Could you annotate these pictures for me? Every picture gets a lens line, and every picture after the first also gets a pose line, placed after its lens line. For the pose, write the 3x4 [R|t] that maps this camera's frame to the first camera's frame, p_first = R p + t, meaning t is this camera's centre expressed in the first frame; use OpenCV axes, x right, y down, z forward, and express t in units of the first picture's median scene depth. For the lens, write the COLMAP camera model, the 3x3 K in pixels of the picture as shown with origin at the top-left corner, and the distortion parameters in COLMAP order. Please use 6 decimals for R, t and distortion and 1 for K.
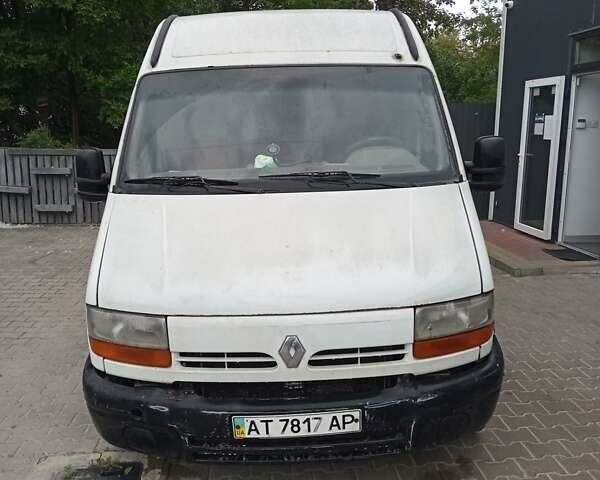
lens RADIAL K [[596.0, 0, 300.0], [0, 596.0, 240.0], [0, 0, 1]] dist [0.062954, -0.172909]
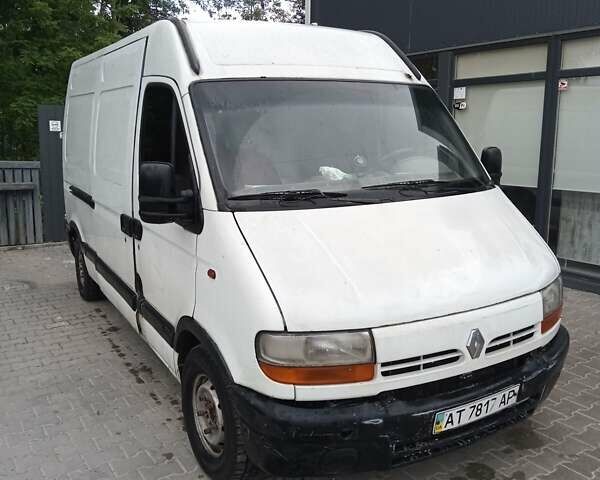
lens RADIAL K [[596.0, 0, 300.0], [0, 596.0, 240.0], [0, 0, 1]] dist [0.062954, -0.172909]
pose [[0.877588, -0.079624, 0.472757, -0.791582], [0.084560, 0.996359, 0.010842, -0.042710], [-0.471900, 0.030461, 0.881126, 0.167399]]
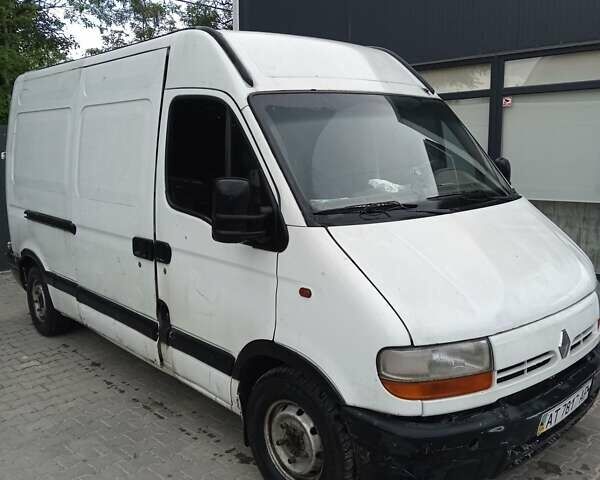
lens RADIAL K [[596.0, 0, 300.0], [0, 596.0, 240.0], [0, 0, 1]] dist [0.062954, -0.172909]
pose [[0.759204, -0.100635, 0.643025, -1.098246], [0.130179, 0.991489, 0.001472, -0.077487], [-0.637701, 0.082590, 0.765843, 0.416705]]
